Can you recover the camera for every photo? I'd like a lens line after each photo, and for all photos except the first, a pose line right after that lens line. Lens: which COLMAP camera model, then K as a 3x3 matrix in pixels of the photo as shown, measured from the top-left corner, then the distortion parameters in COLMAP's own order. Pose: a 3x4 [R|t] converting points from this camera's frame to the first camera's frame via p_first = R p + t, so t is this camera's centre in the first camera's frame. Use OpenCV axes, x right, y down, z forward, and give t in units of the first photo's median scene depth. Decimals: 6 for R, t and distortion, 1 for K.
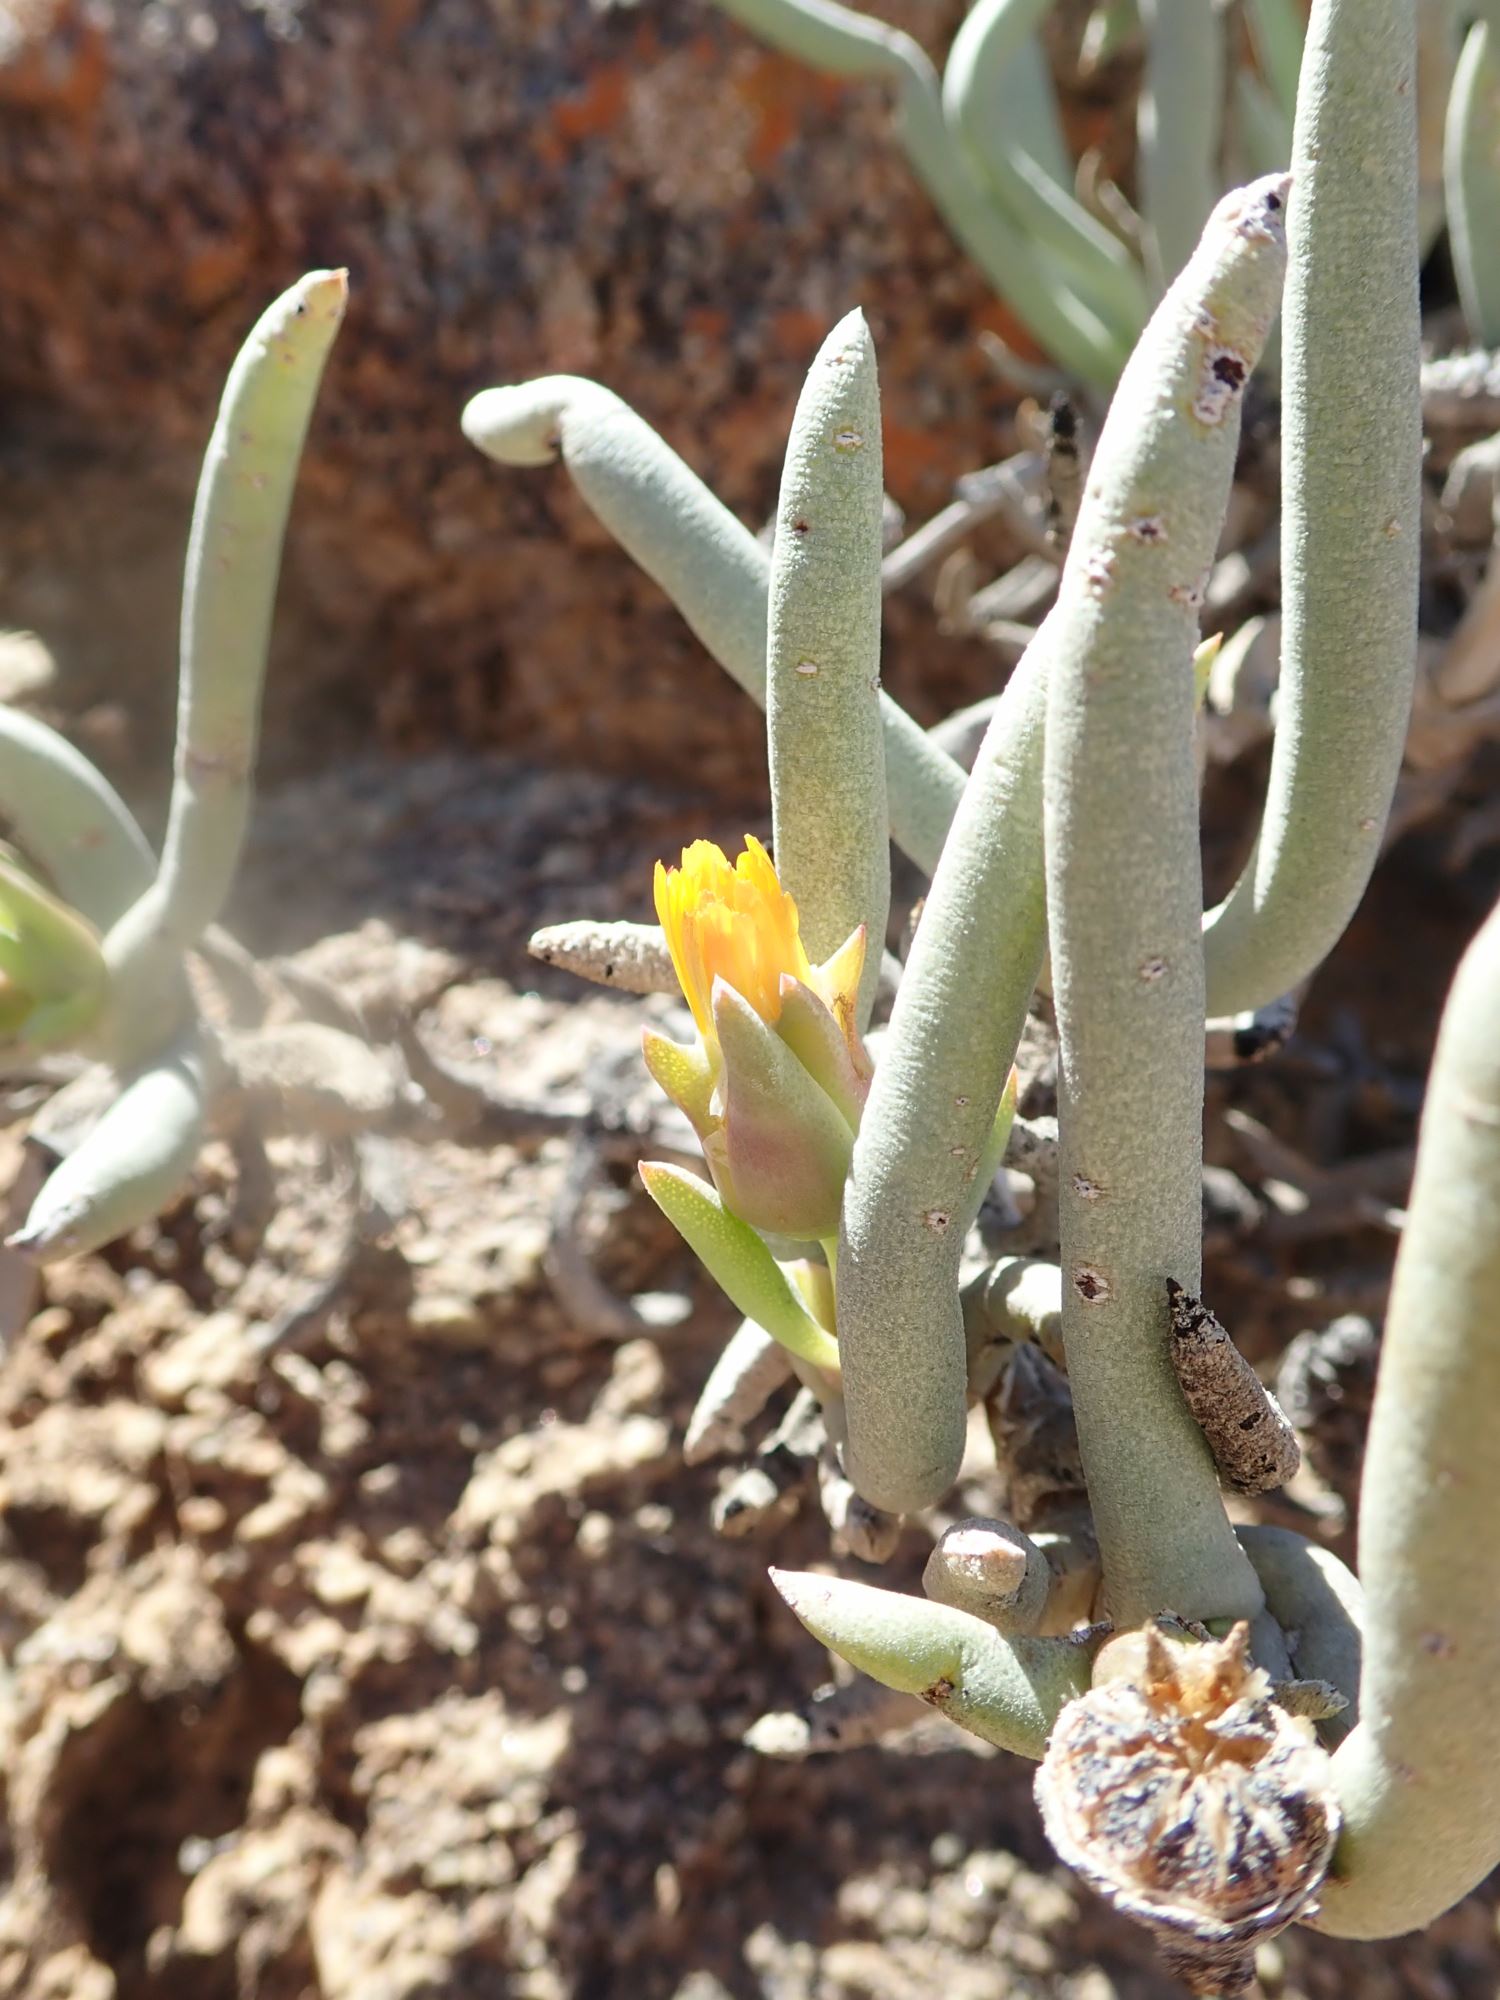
lens RADIAL K [[1749.5, 0, 750.7], [0, 1749.5, 965.4], [0, 0, 1]] dist [0.007509, 0.013175]
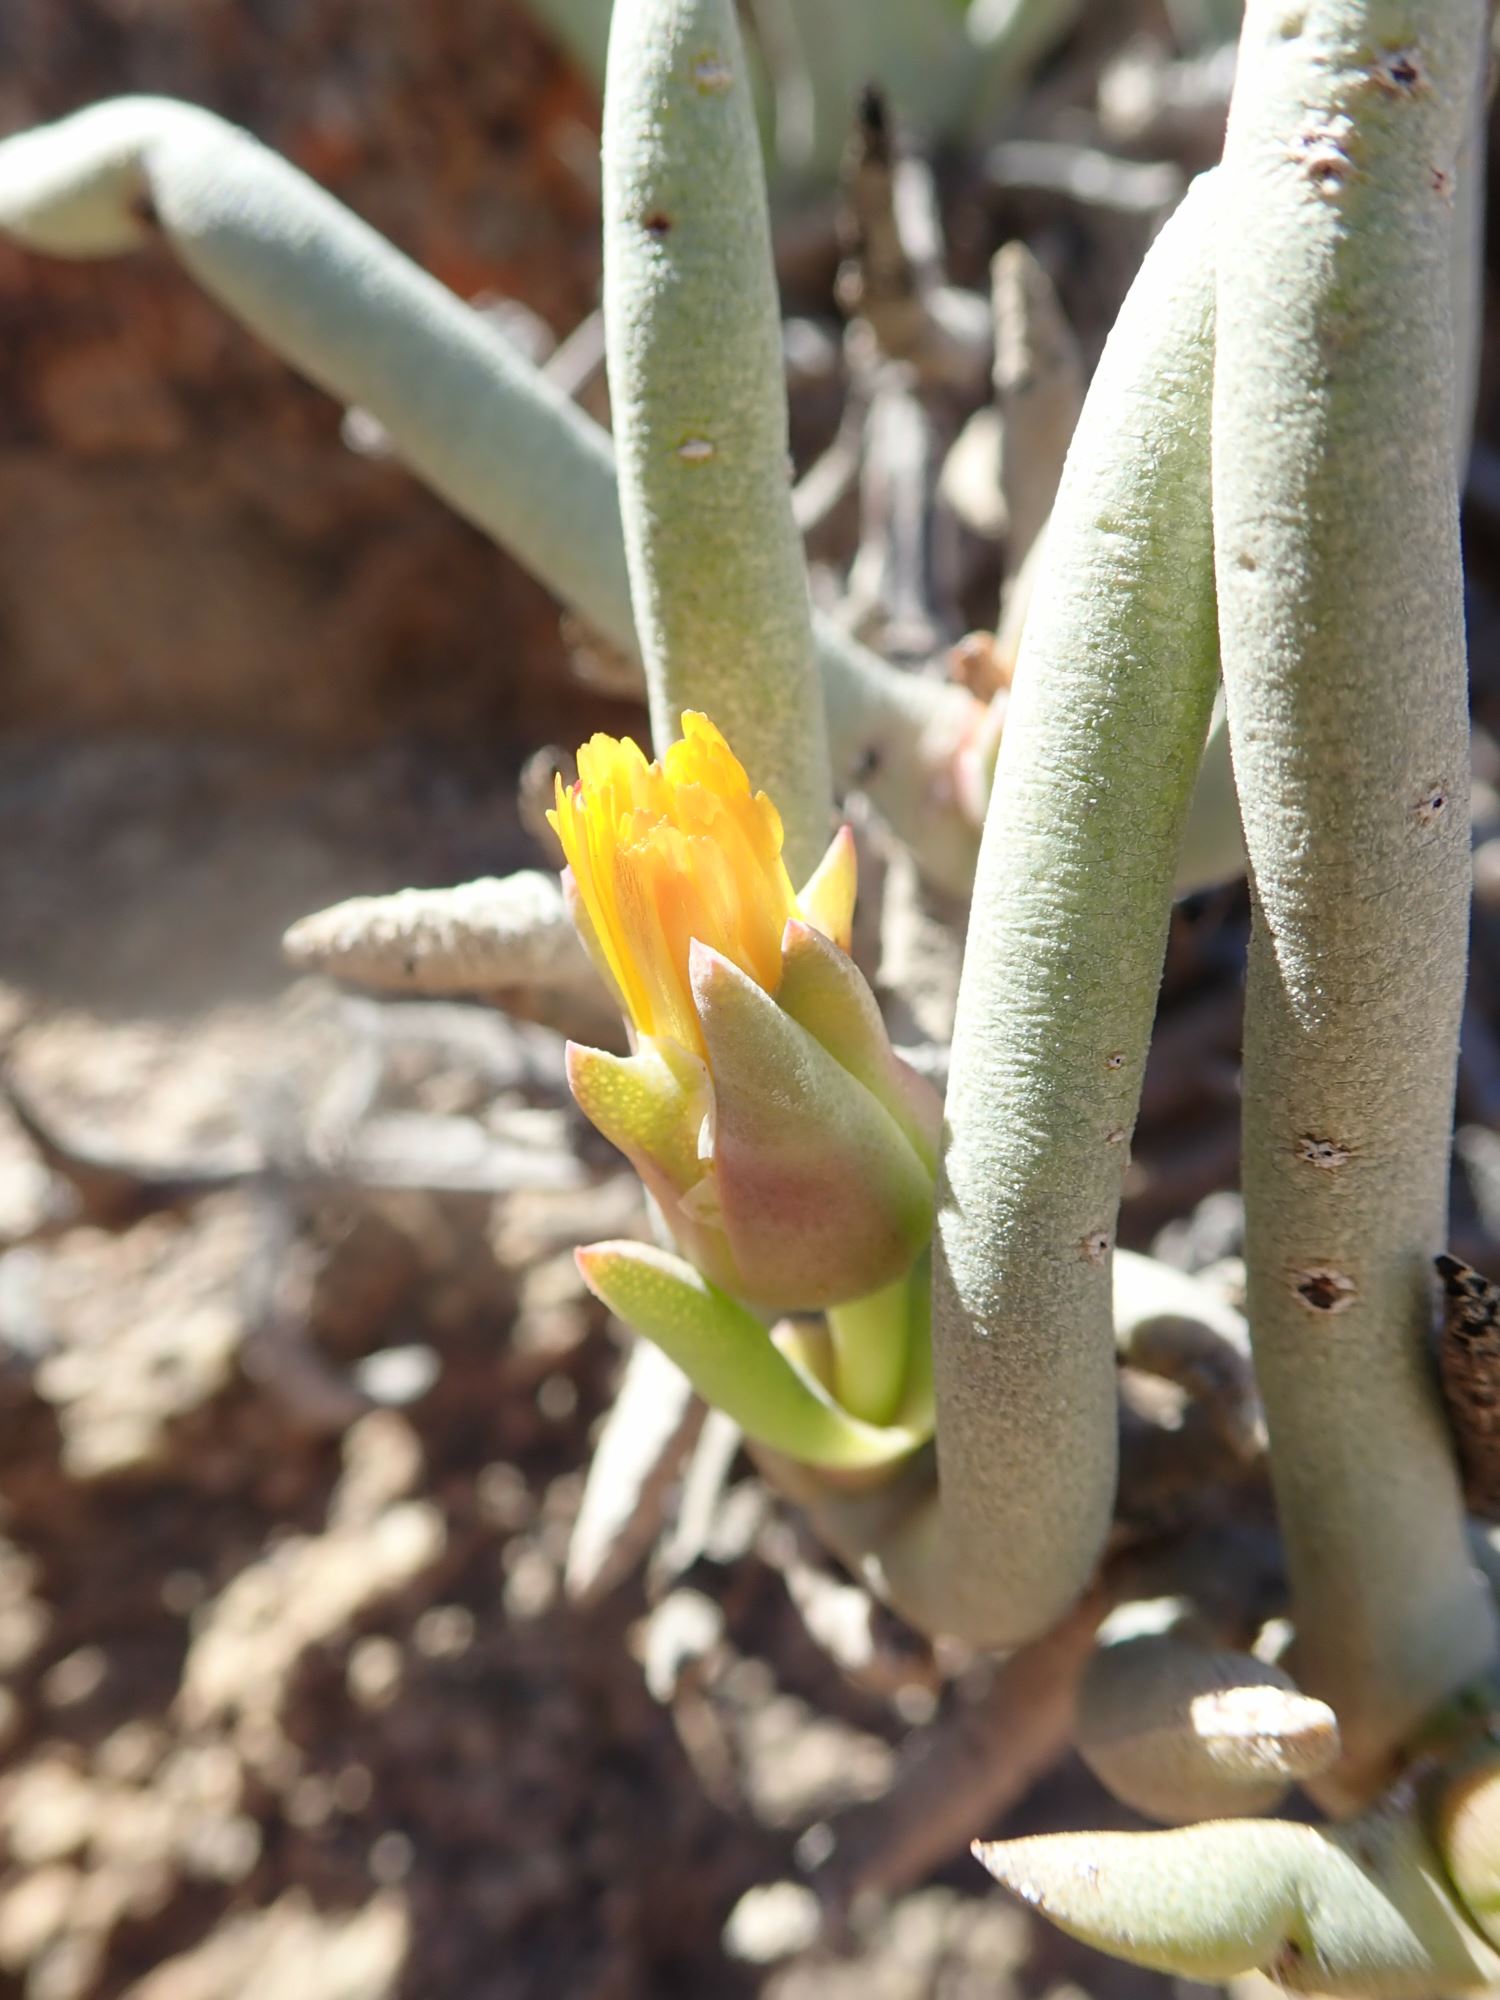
lens RADIAL K [[1749.5, 0, 750.7], [0, 1749.5, 965.4], [0, 0, 1]] dist [0.007509, 0.013175]
pose [[0.946700, -0.183273, 0.264895, -0.172355], [0.173444, 0.983000, 0.060242, -0.019784], [-0.271433, -0.011087, 0.962394, 0.410837]]
